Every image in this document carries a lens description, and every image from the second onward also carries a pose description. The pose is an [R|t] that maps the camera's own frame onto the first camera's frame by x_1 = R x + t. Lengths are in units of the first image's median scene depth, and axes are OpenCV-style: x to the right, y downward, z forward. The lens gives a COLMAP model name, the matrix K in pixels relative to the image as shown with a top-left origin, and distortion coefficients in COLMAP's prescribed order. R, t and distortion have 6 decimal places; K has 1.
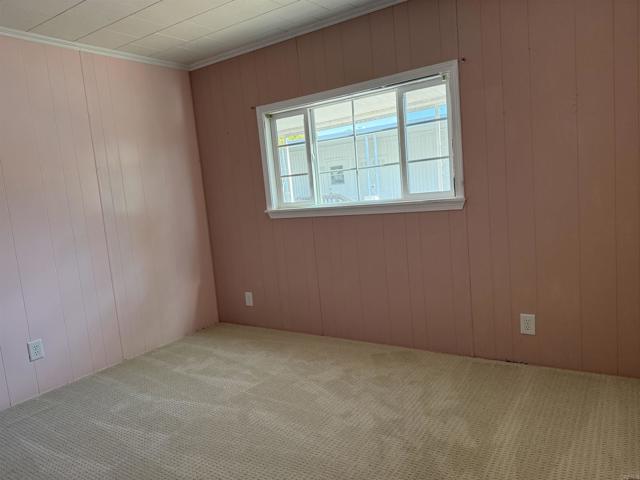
lens RADIAL K [[456.6, 0, 320.0], [0, 456.6, 240.0], [0, 0, 1]] dist [0.144954, -0.203017]
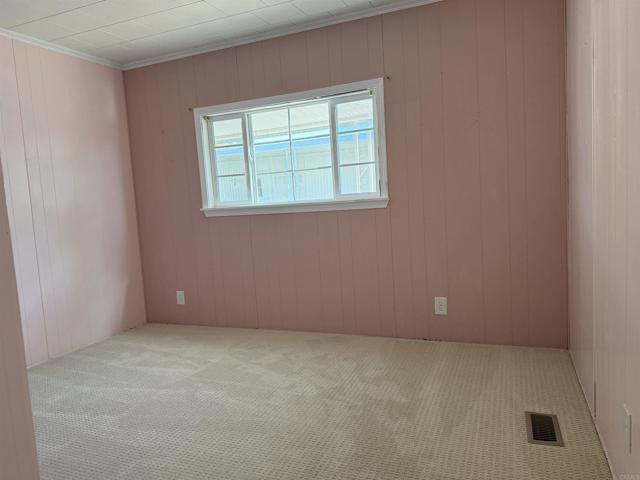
lens RADIAL K [[455.4, 0, 320.0], [0, 455.4, 240.0], [0, 0, 1]] dist [0.087671, -0.084591]
pose [[0.980866, 0.010225, 0.194414, -0.069796], [-0.002446, 0.999188, -0.040209, 0.056363], [-0.194667, 0.038964, 0.980095, -0.067692]]
